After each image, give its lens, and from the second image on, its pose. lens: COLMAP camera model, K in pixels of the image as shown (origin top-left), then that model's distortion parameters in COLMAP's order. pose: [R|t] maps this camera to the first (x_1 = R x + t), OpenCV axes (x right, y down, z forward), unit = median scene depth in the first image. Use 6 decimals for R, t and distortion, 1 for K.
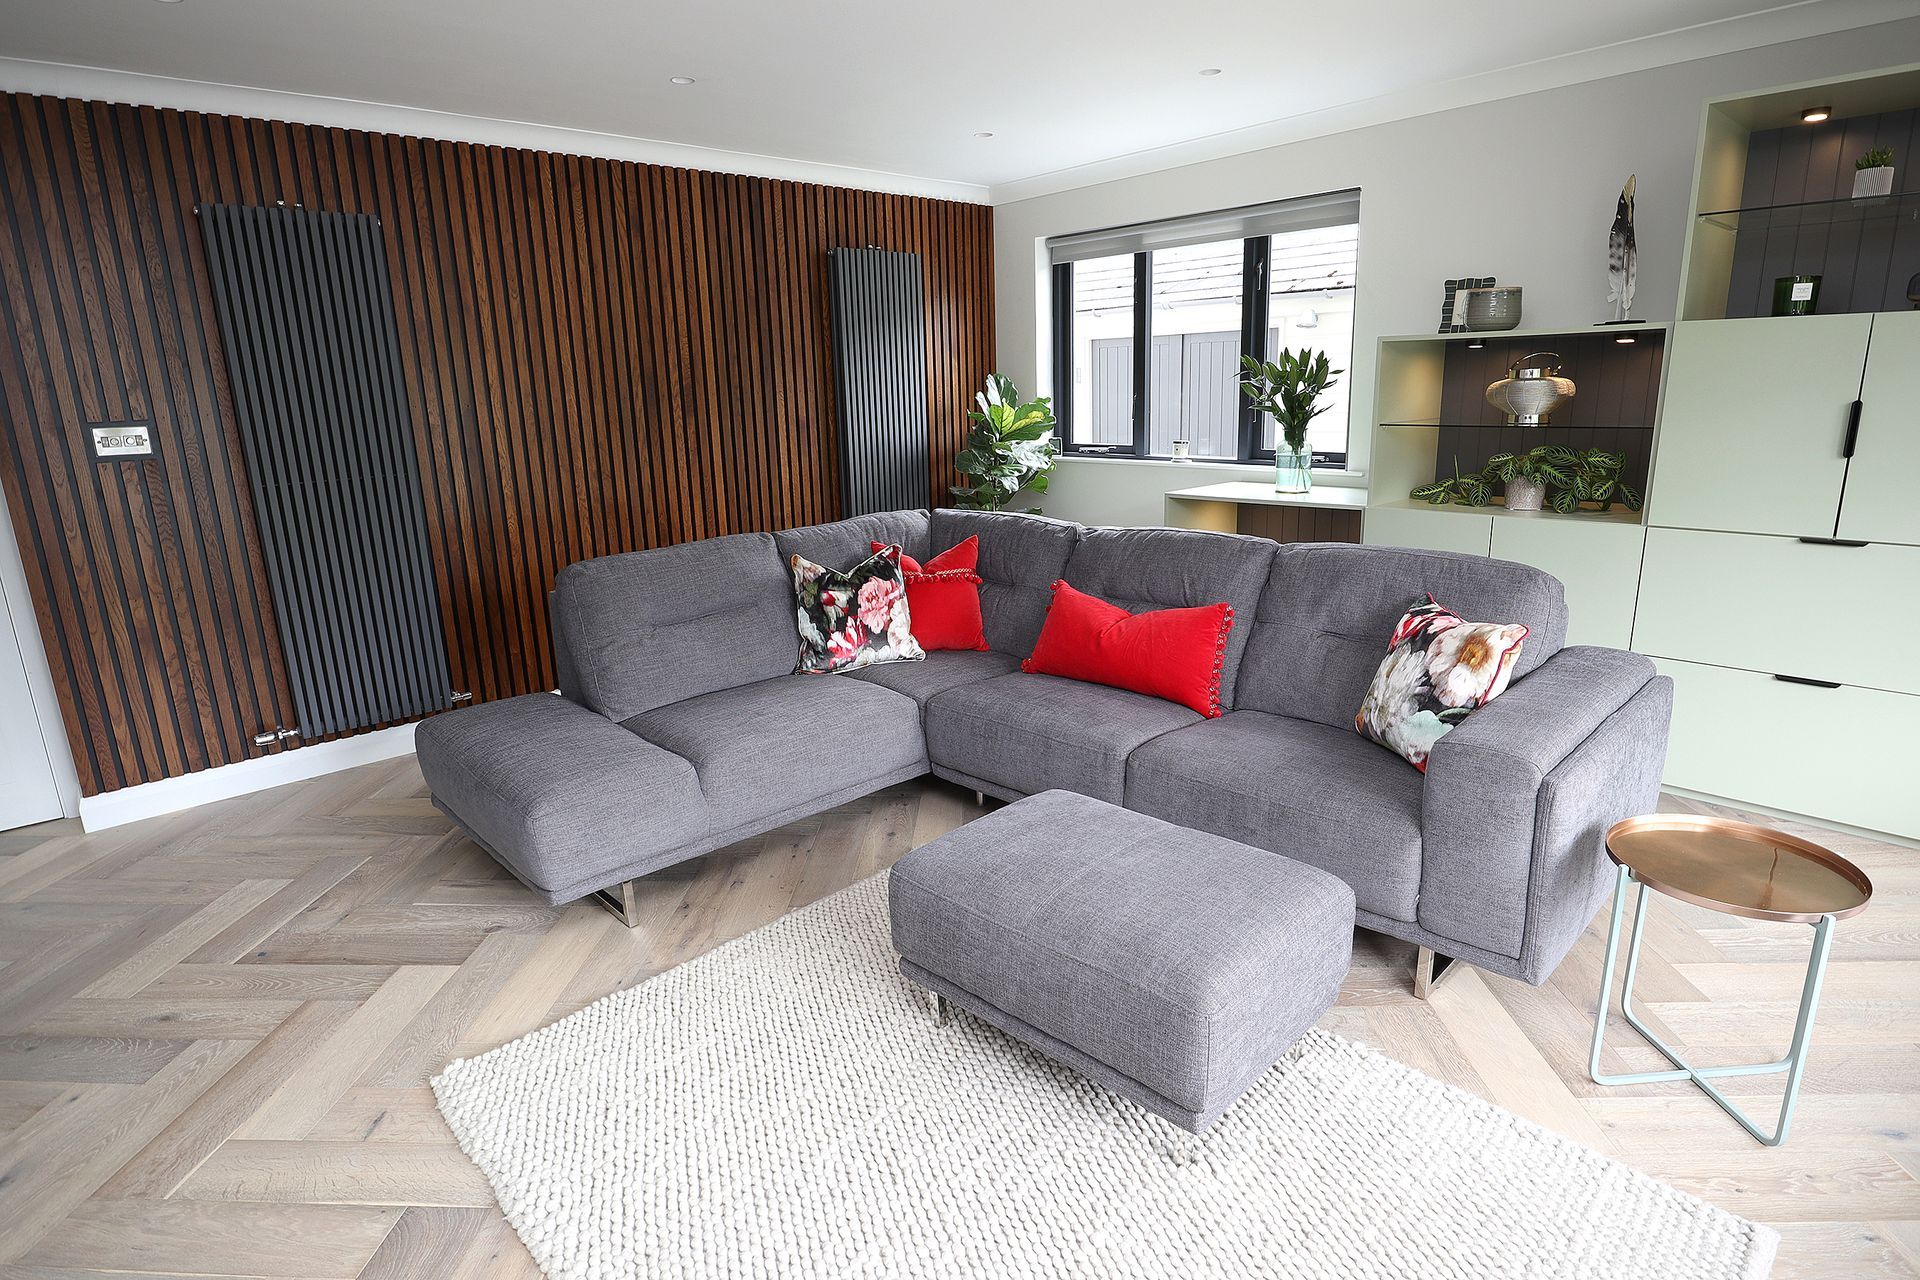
lens RADIAL K [[1017.8, 0, 967.5], [0, 1017.8, 642.7], [0, 0, 1]] dist [-0.029768, 0.001504]
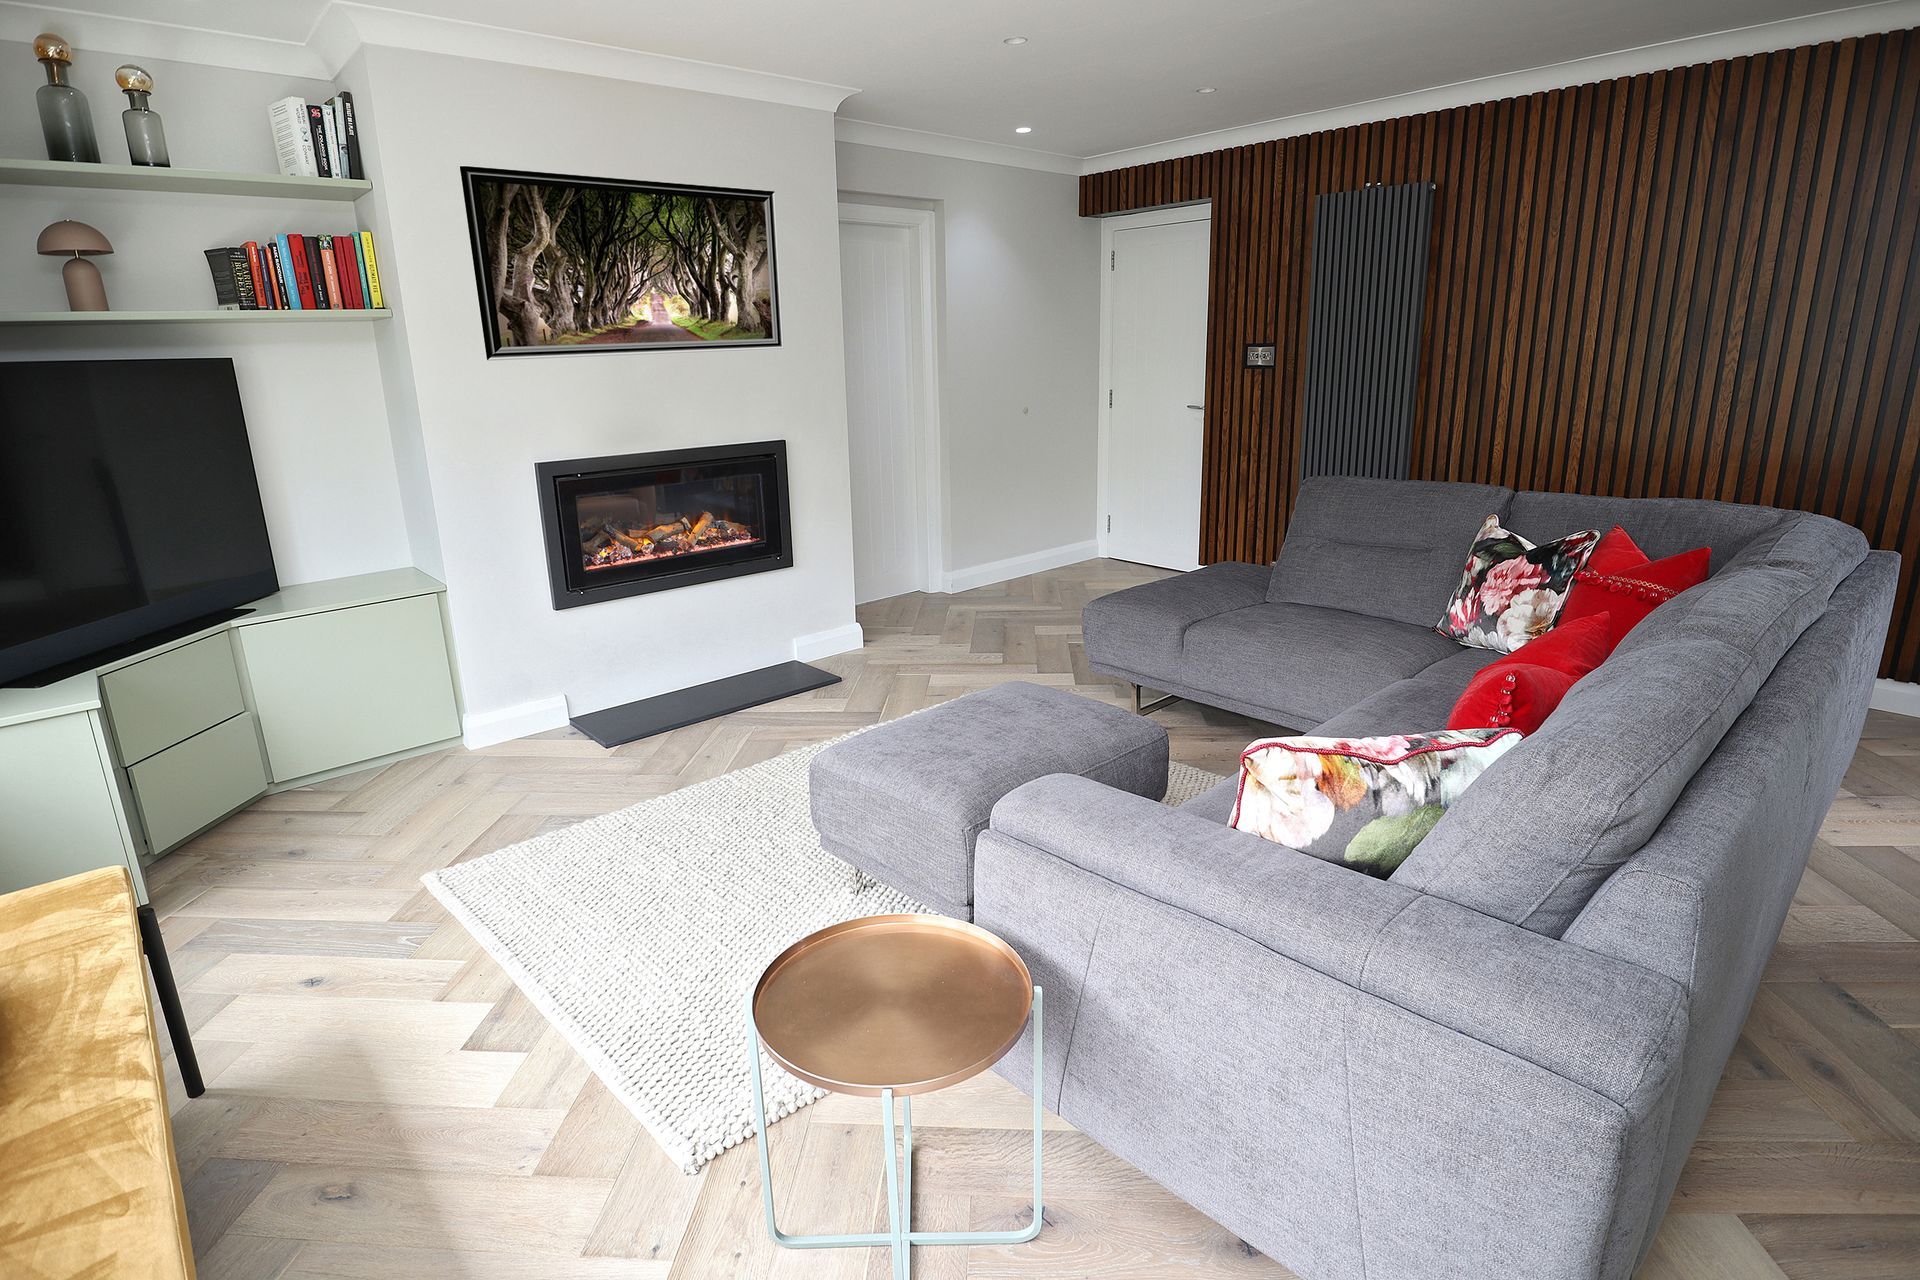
lens RADIAL K [[998.0, 0, 961.3], [0, 998.0, 626.2], [0, 0, 1]] dist [-0.021157, 0.000502]
pose [[-0.012046, 0.300274, -0.953777, 0.745524], [-0.222991, 0.929019, 0.295295, -0.152796], [0.974746, 0.216241, 0.055768, 0.500834]]
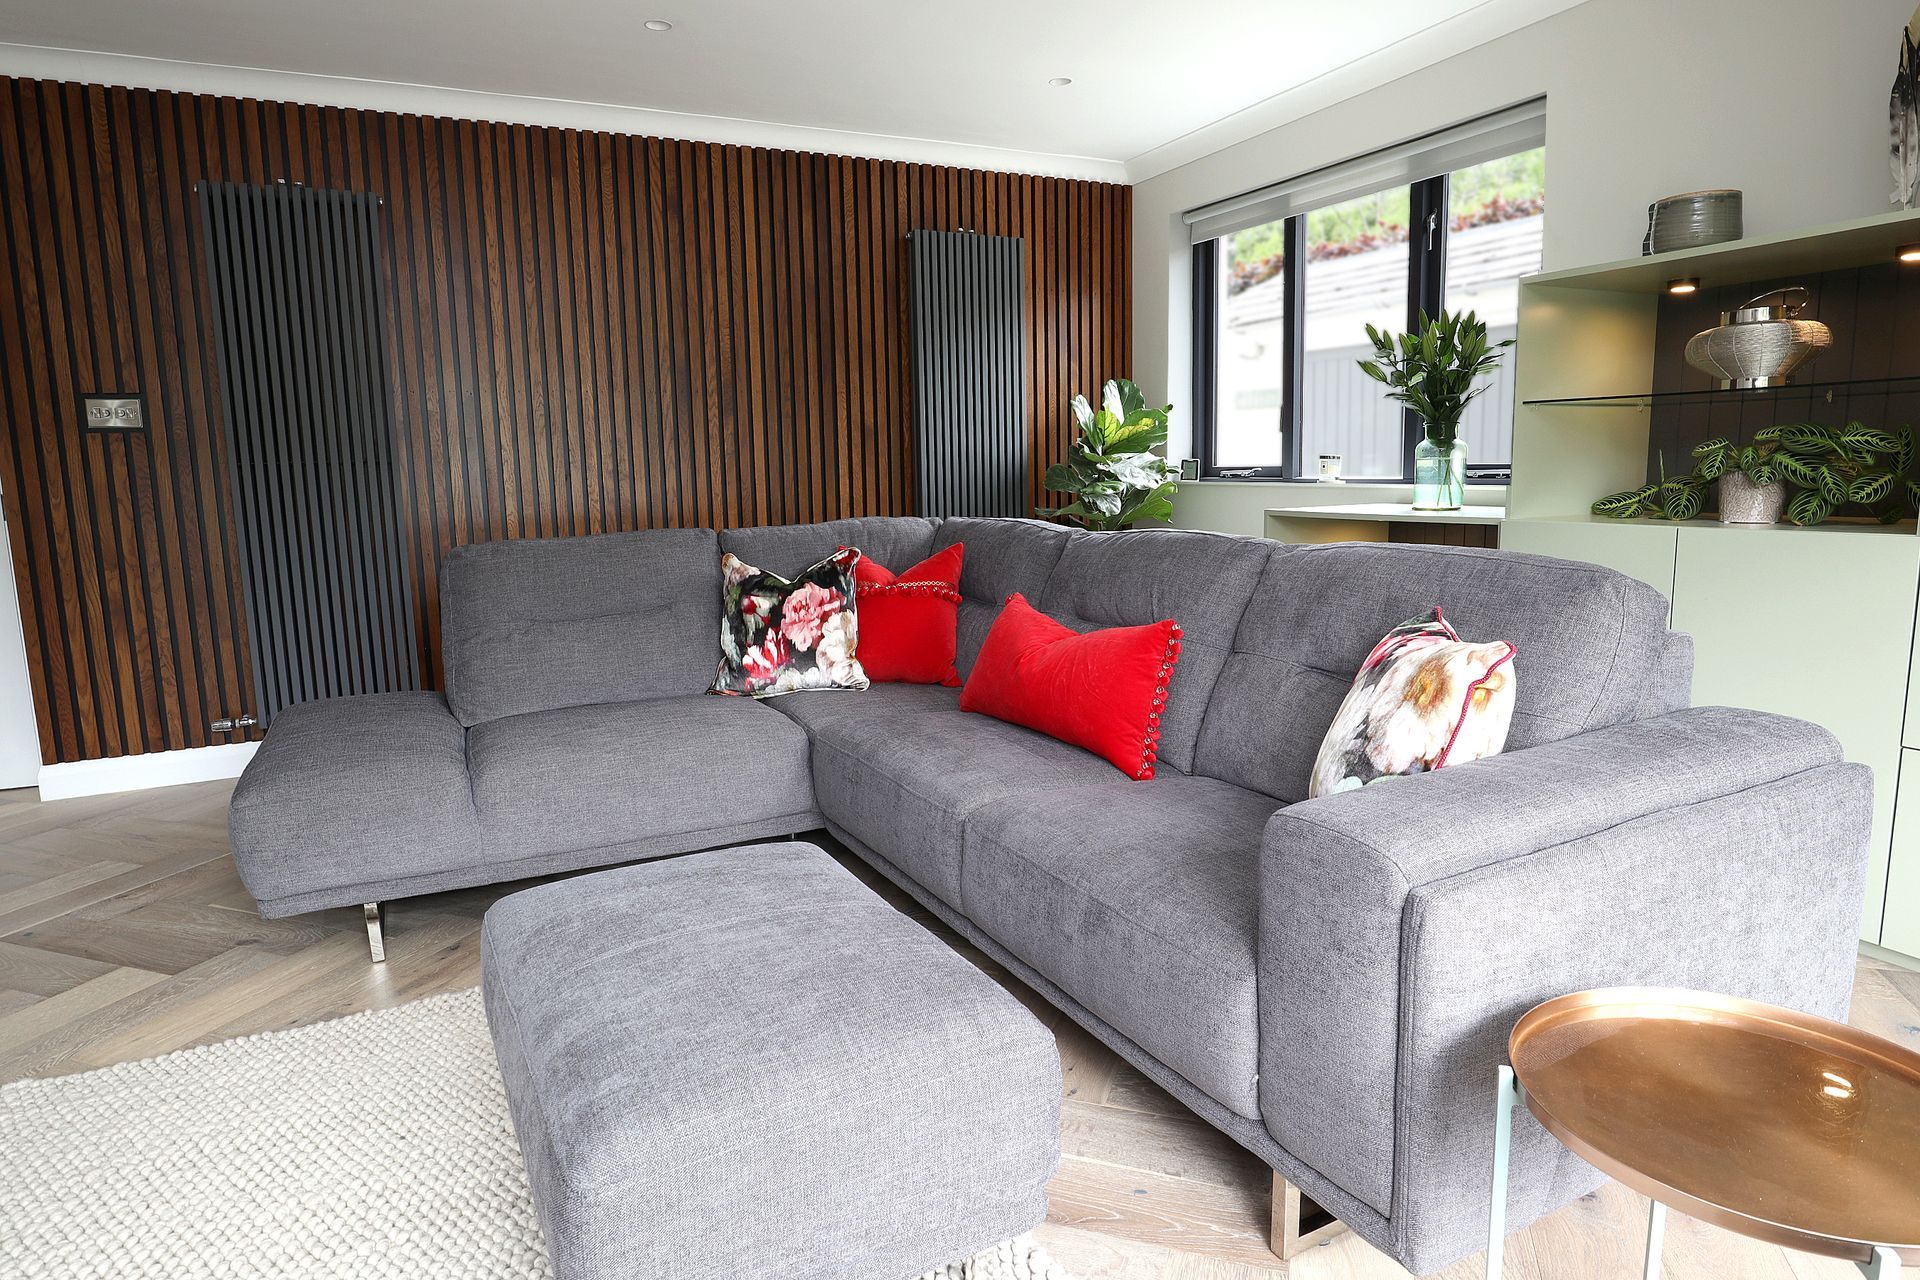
lens RADIAL K [[1116.3, 0, 955.1], [0, 1116.3, 625.3], [0, 0, 1]] dist [-0.023544, 0.001052]
pose [[0.955158, 0.051286, -0.291621, 0.282873], [-0.078812, 0.993392, -0.083432, 0.034668], [0.285415, 0.102674, 0.952888, 0.186957]]
